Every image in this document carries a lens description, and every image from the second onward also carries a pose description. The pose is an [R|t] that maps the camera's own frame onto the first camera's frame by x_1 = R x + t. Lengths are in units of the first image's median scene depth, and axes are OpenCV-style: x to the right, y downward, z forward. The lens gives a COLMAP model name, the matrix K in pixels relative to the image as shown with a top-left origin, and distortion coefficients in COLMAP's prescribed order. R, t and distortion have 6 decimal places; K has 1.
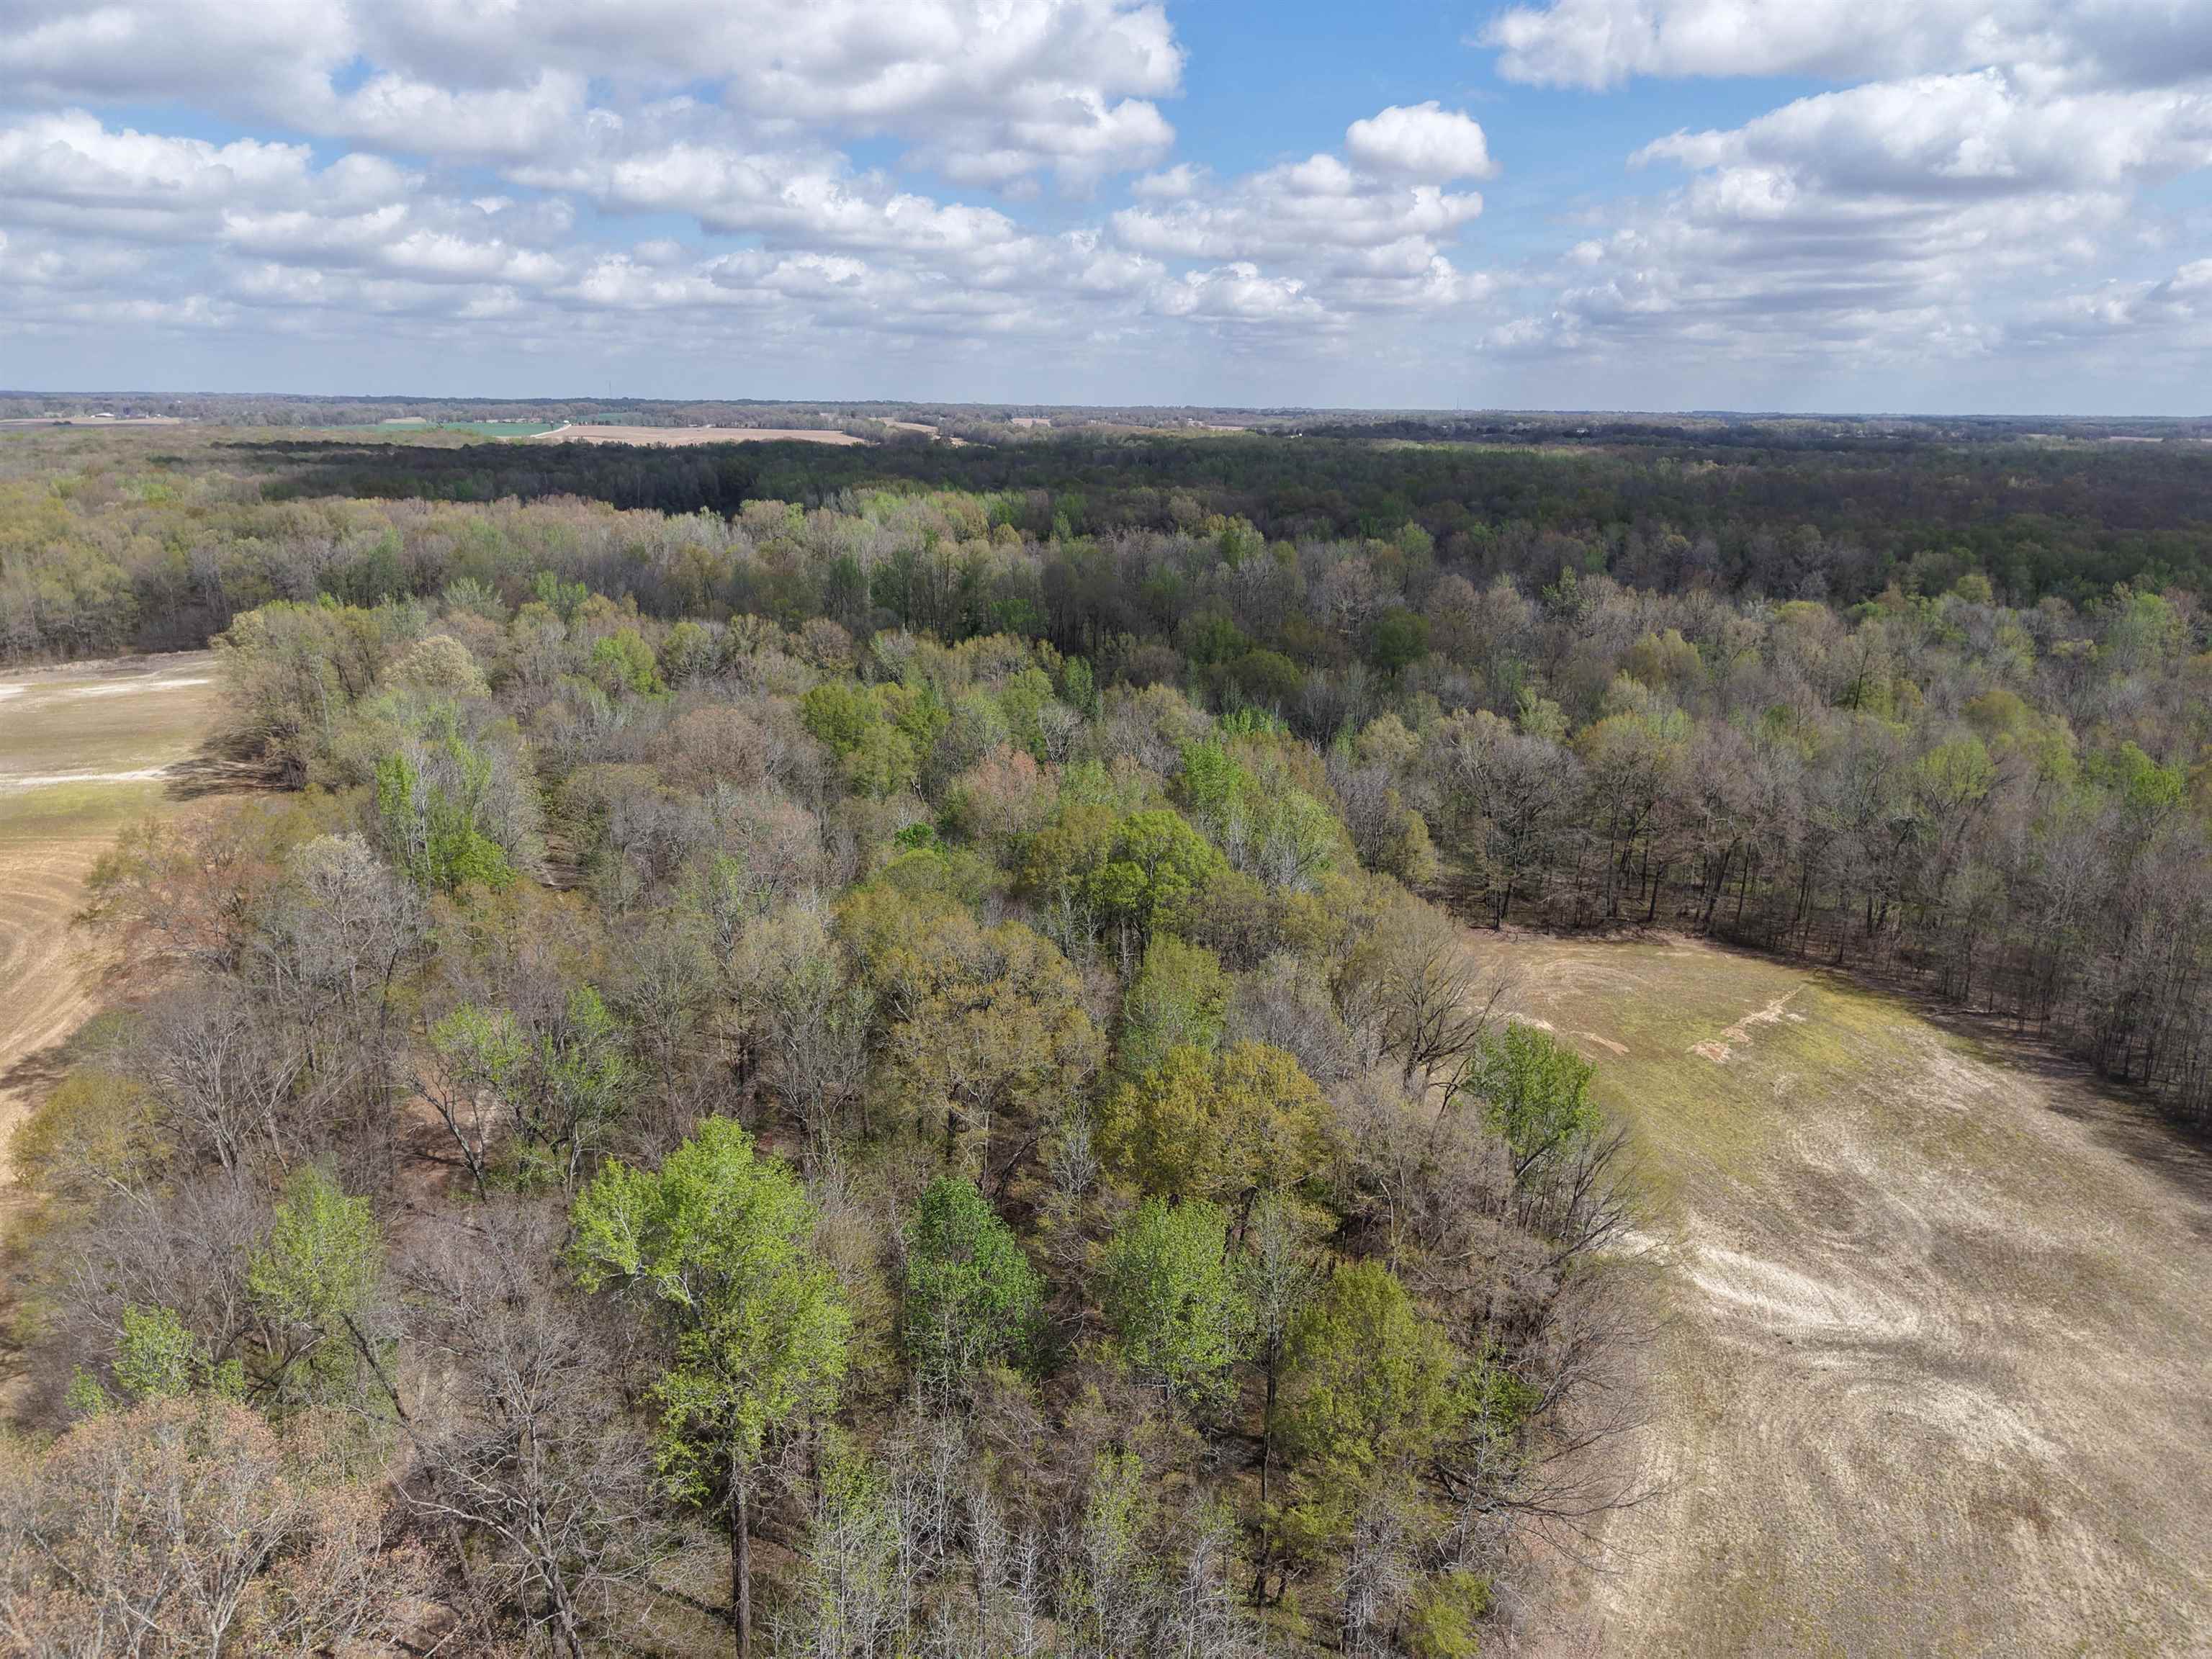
lens RADIAL K [[1541.5, 0, 1106.0], [0, 1541.5, 829.5], [0, 0, 1]] dist [0.084636, -0.103752]
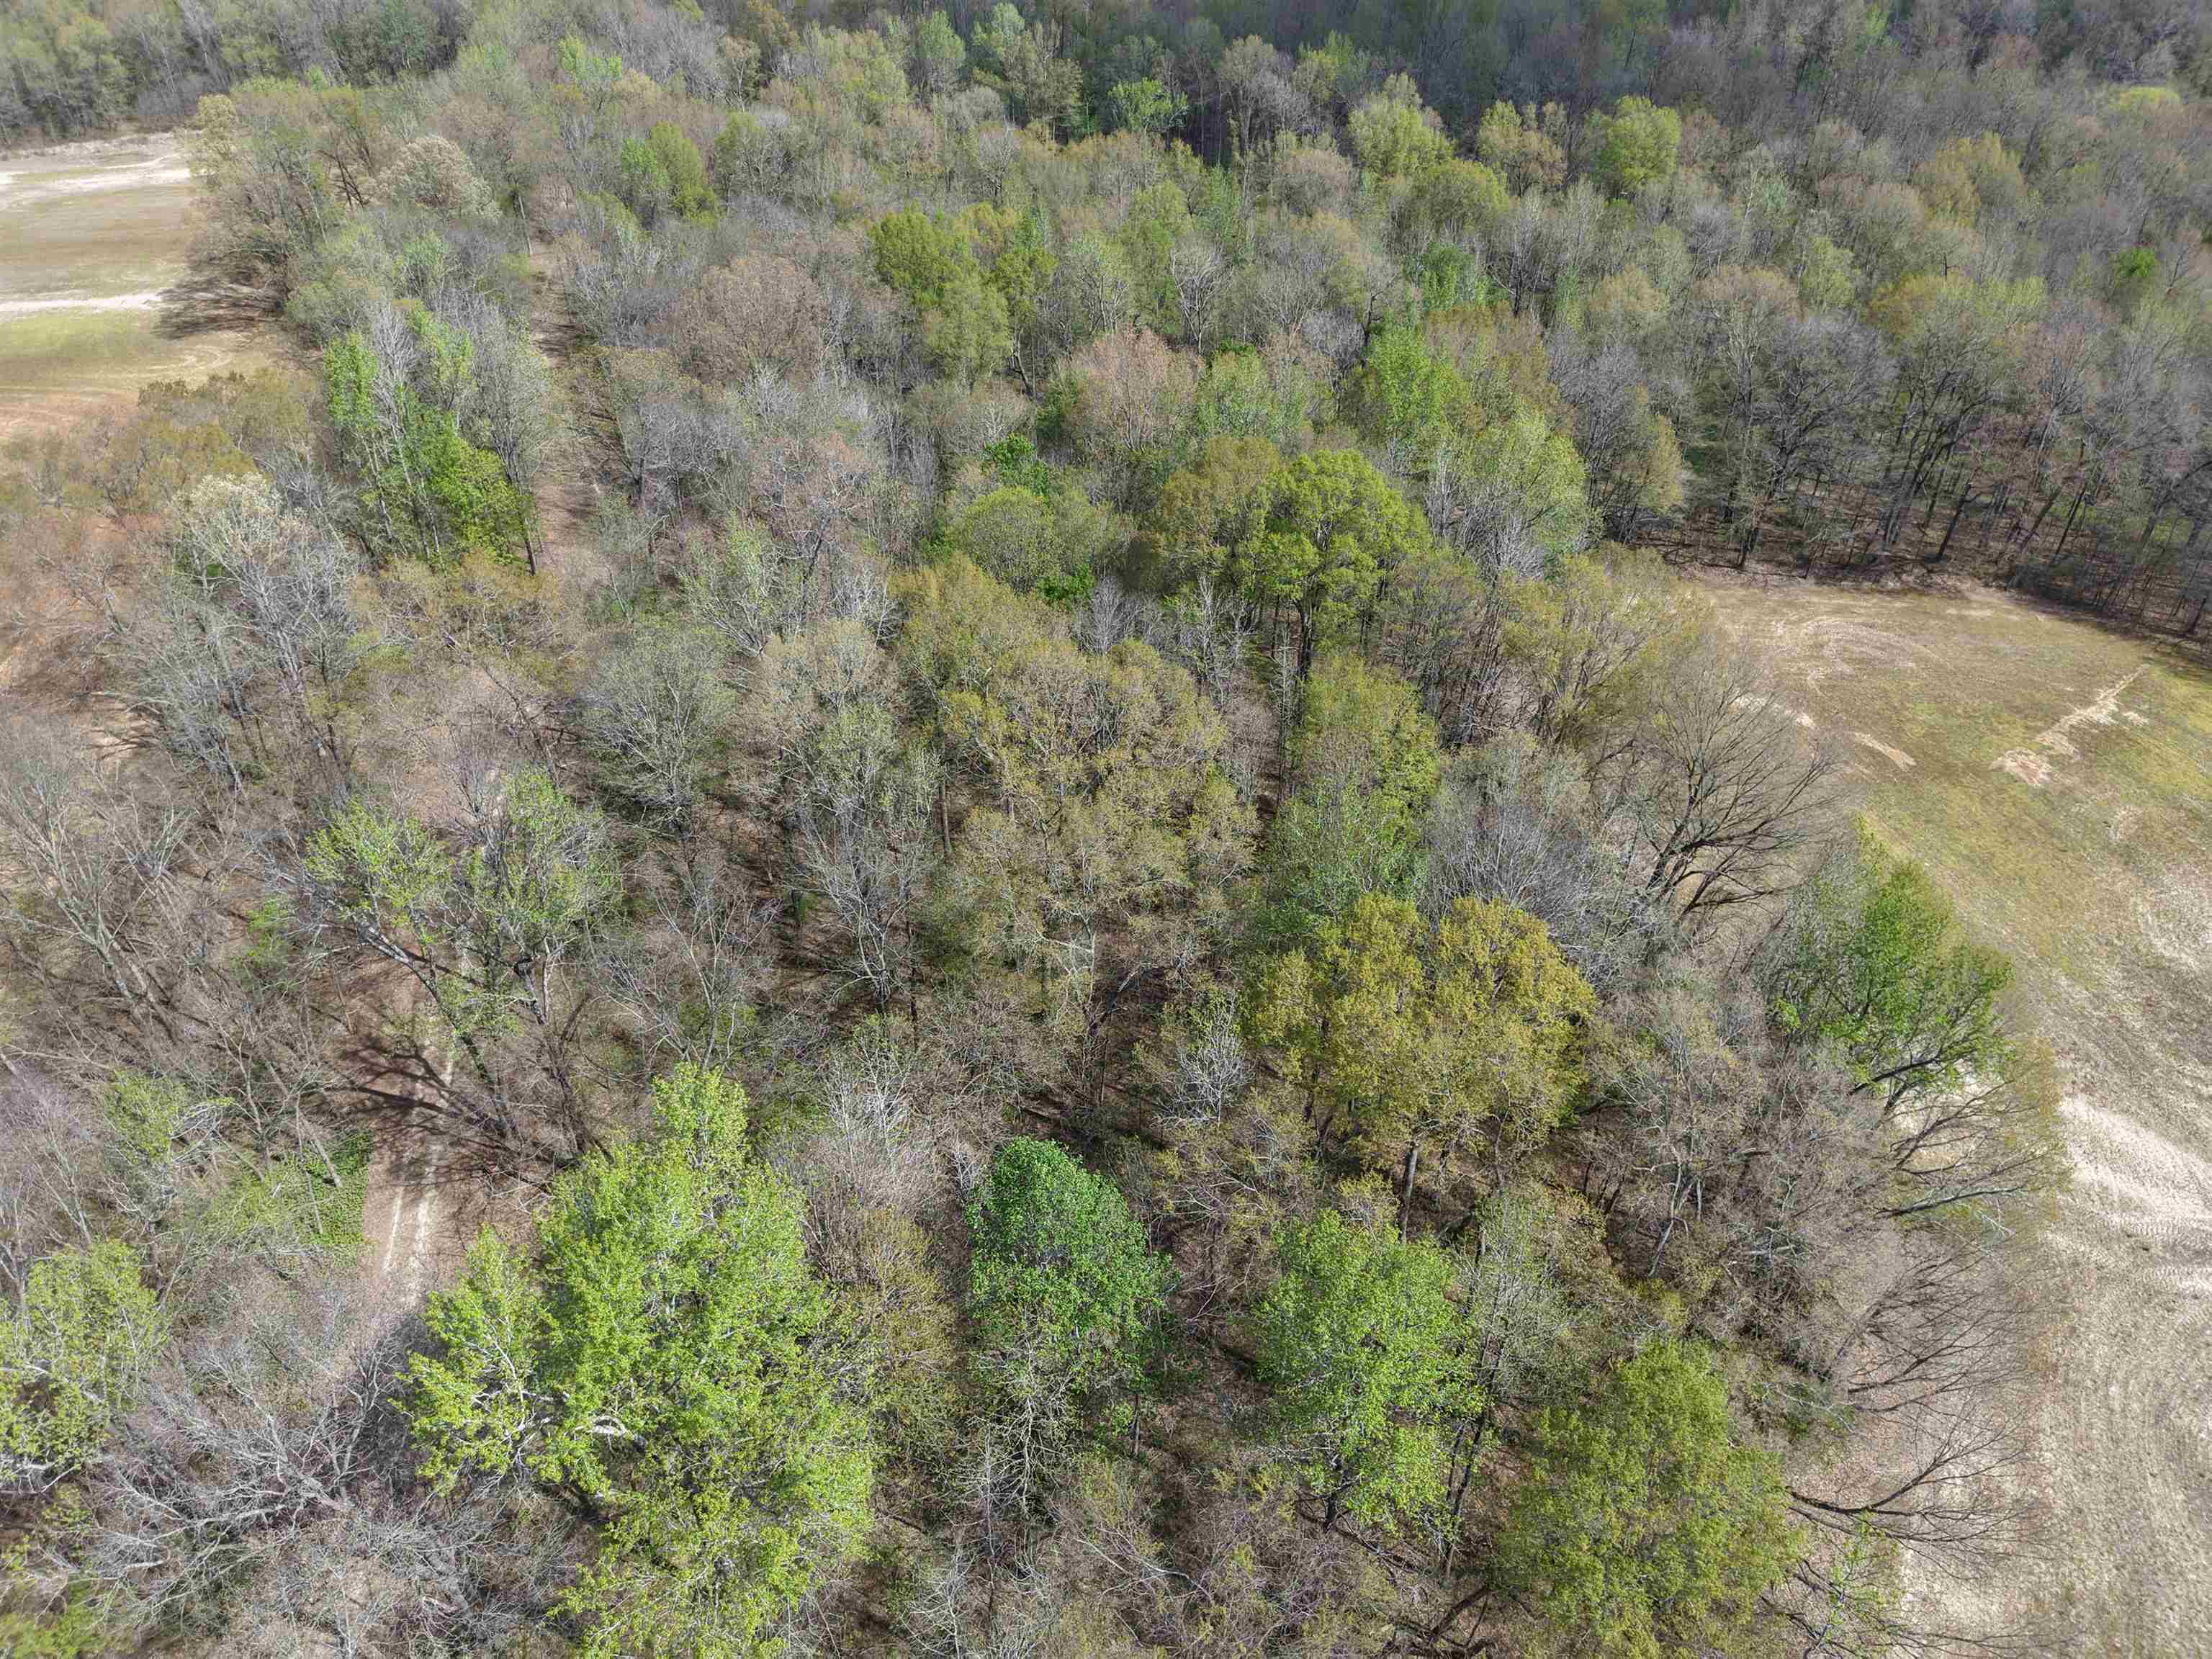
lens RADIAL K [[1514.3, 0, 1090.6], [0, 1514.3, 832.9], [0, 0, 1]] dist [0.019254, -0.008008]
pose [[0.996217, 0.047496, -0.072767, -0.018131], [-0.021225, 0.945041, 0.326262, -0.062142], [0.084264, -0.323484, 0.942474, 0.222435]]
